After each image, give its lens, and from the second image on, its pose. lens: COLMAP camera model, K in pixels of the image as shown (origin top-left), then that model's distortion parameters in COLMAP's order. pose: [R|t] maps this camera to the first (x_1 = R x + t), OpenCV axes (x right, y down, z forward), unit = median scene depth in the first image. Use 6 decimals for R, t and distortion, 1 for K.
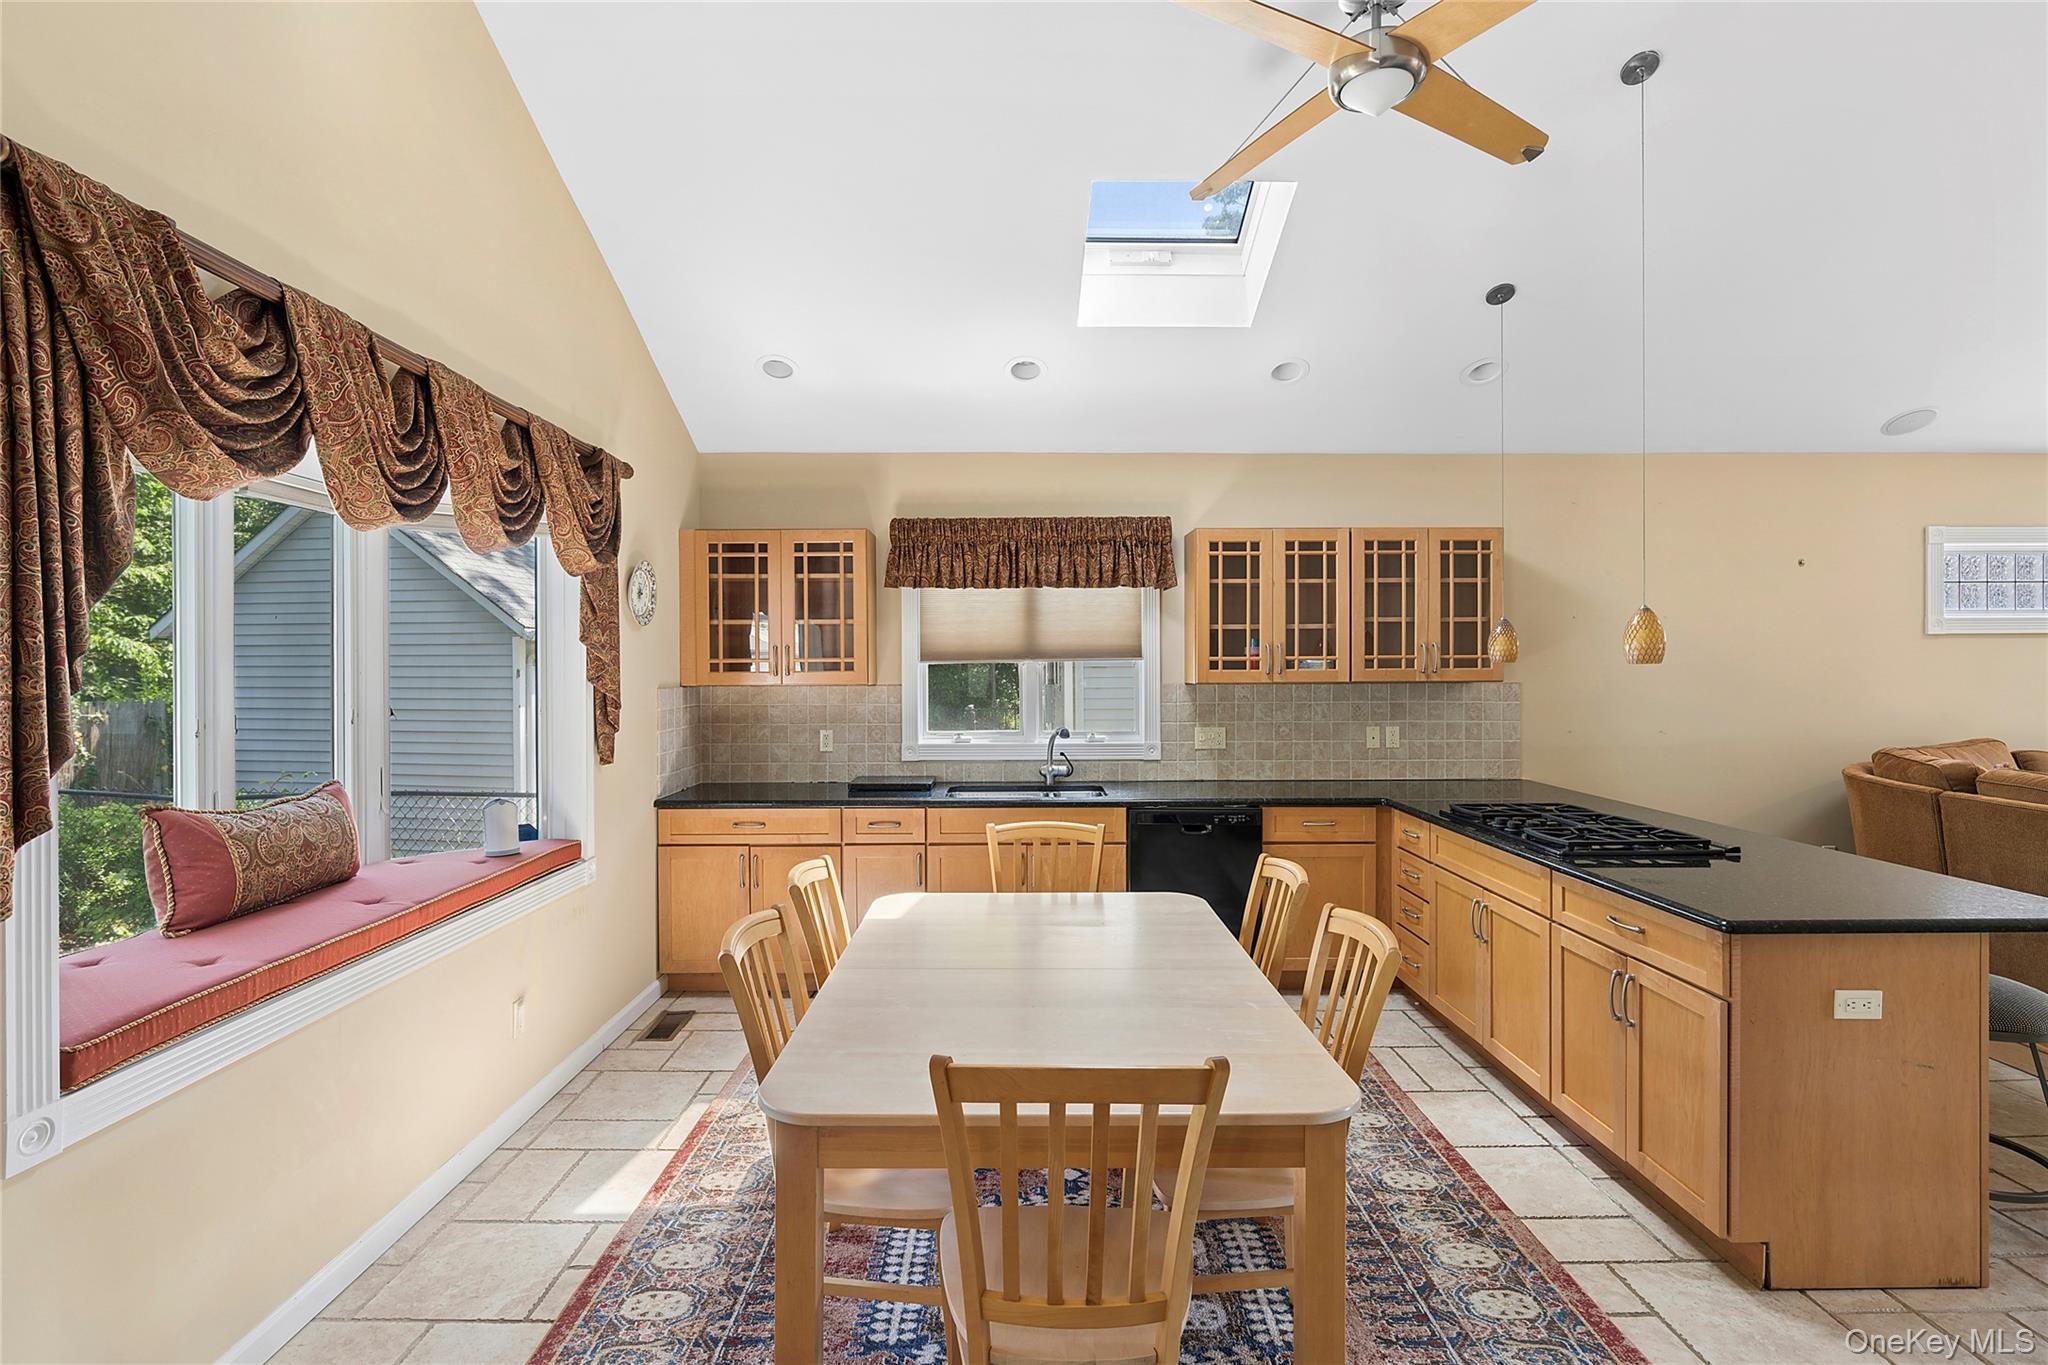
lens RADIAL K [[1001.7, 0, 1052.3], [0, 1001.7, 681.7], [0, 0, 1]] dist [-0.001464, 0.002867]
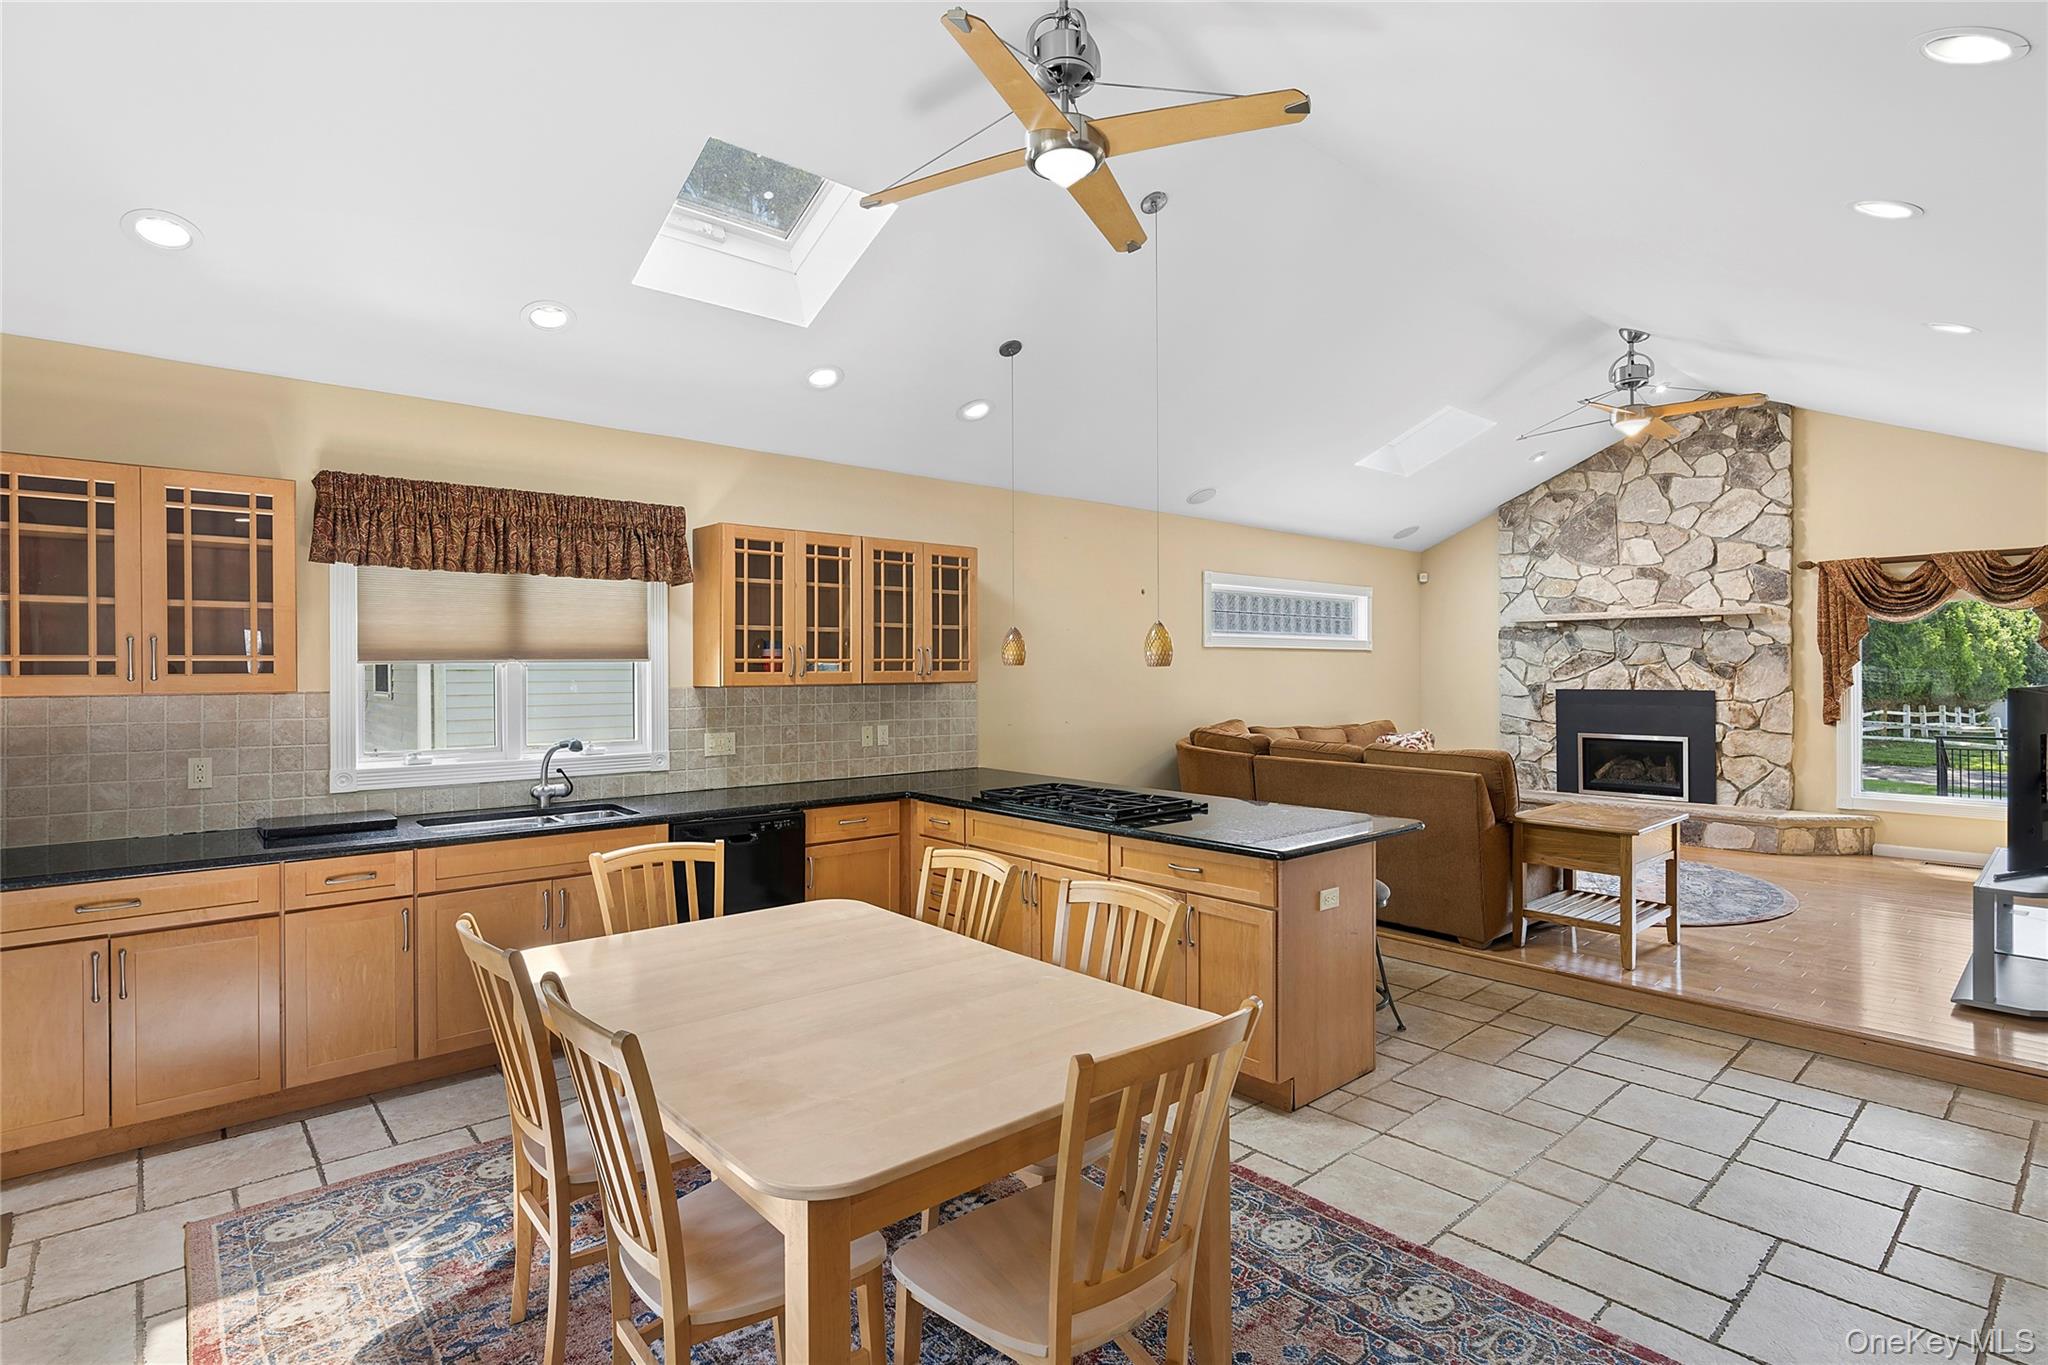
lens RADIAL K [[1001.7, 0, 1040.7], [0, 1001.7, 680.7], [0, 0, 1]] dist [-0.001464, 0.002867]
pose [[0.758954, -0.005915, 0.651118, -0.242715], [0.009841, 0.999949, -0.002386, 0.001418], [-0.651070, 0.008219, 0.758973, 0.083683]]
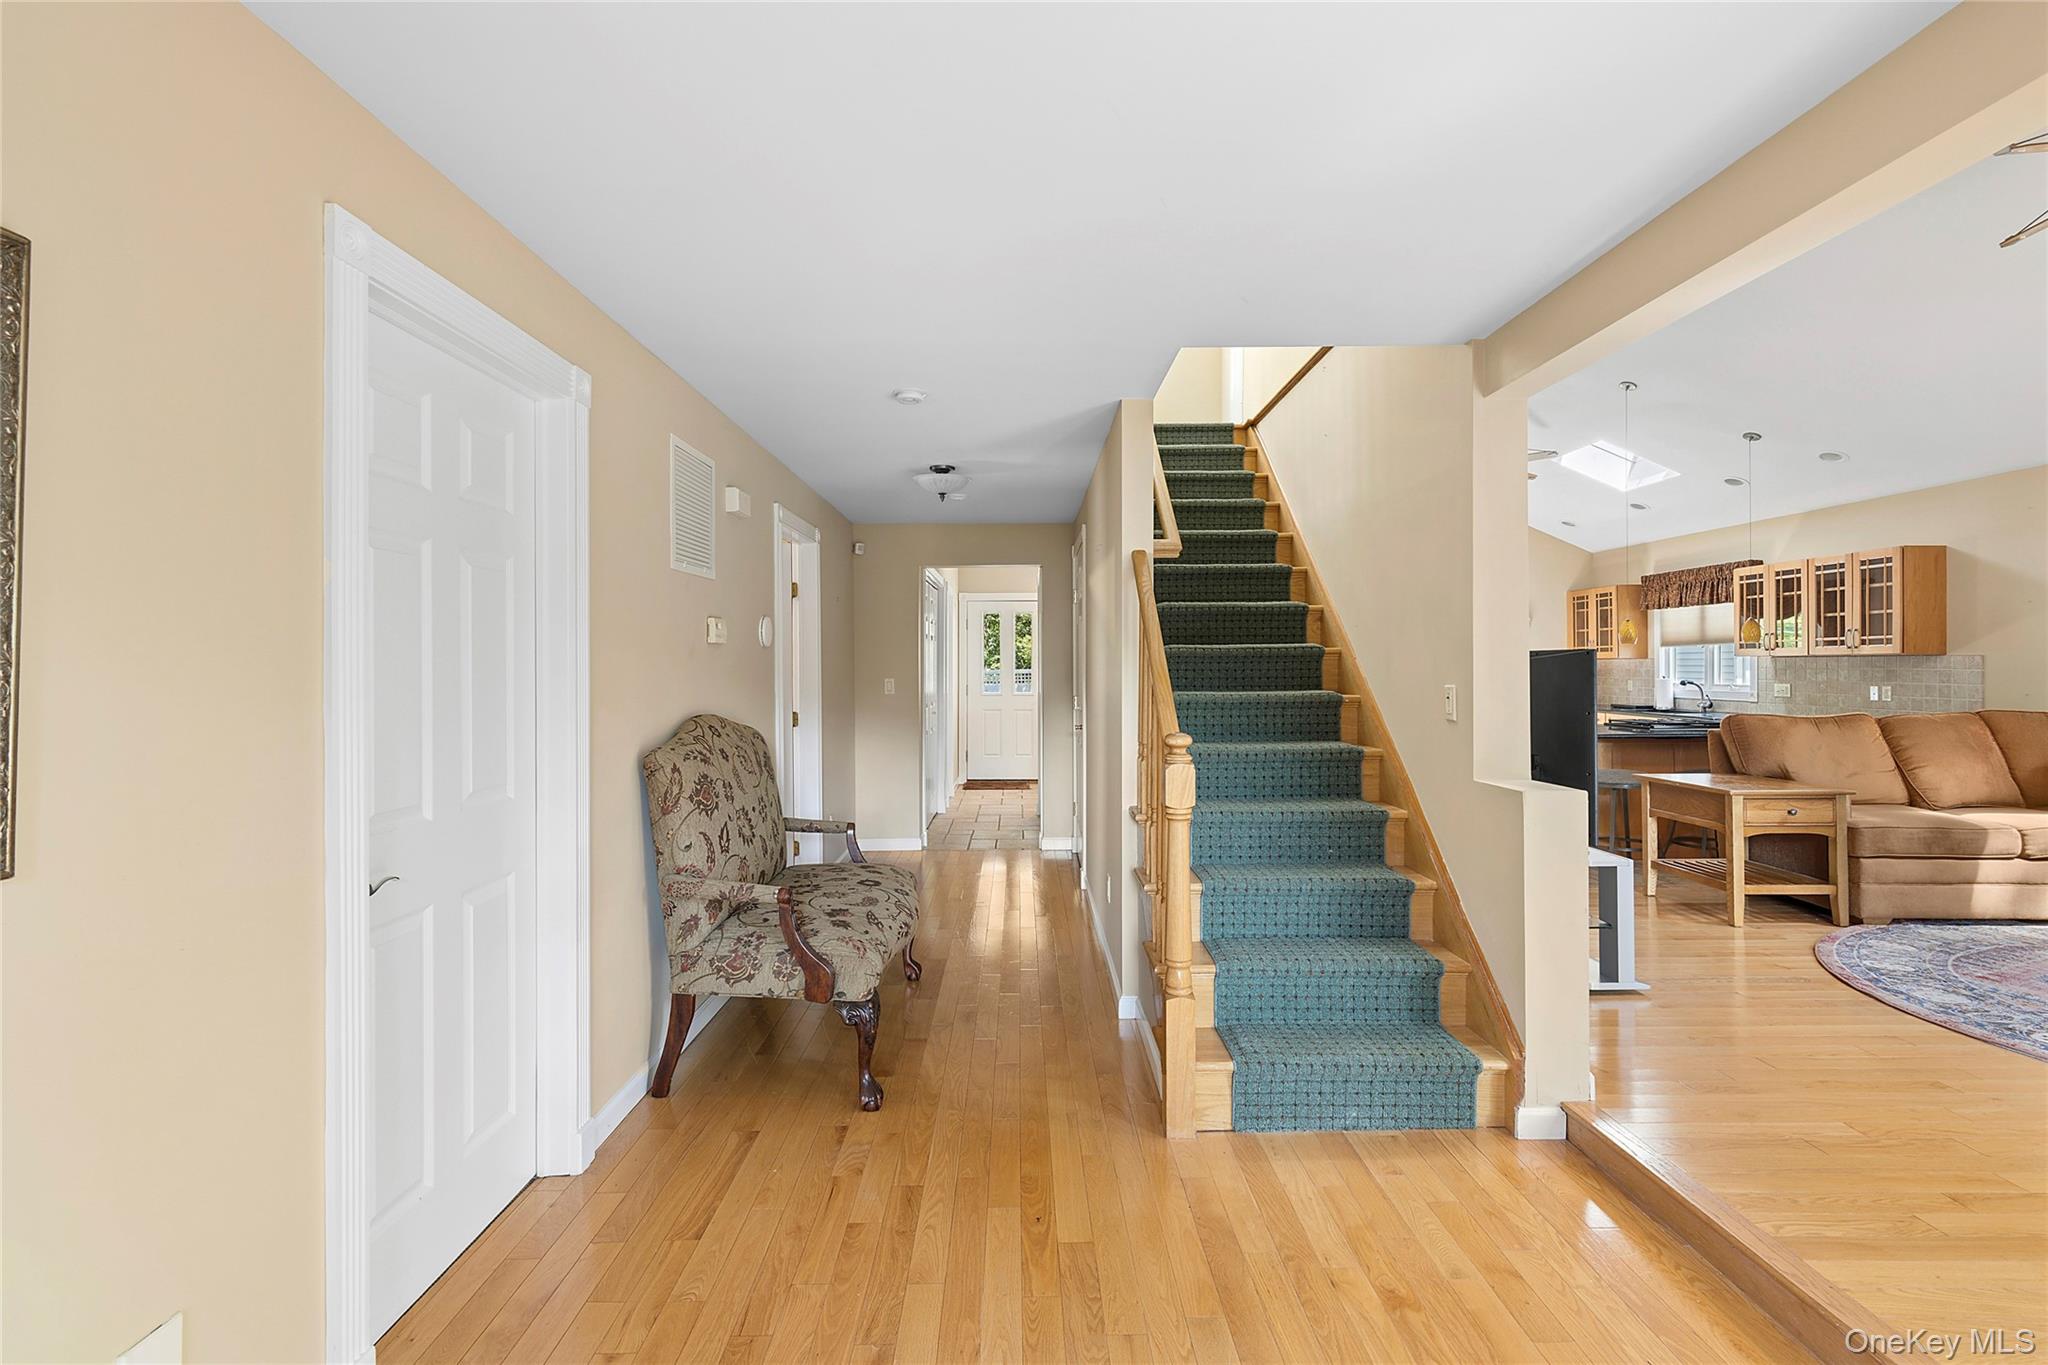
lens RADIAL K [[937.0, 0, 1018.7], [0, 937.0, 668.3], [0, 0, 1]] dist [-0.000421, 0.000739]
pose [[-0.011913, 0.006626, -0.999907, 1.757972], [0.010977, 0.999919, 0.006495, -0.002482], [0.999869, -0.010899, -0.011985, -0.237266]]
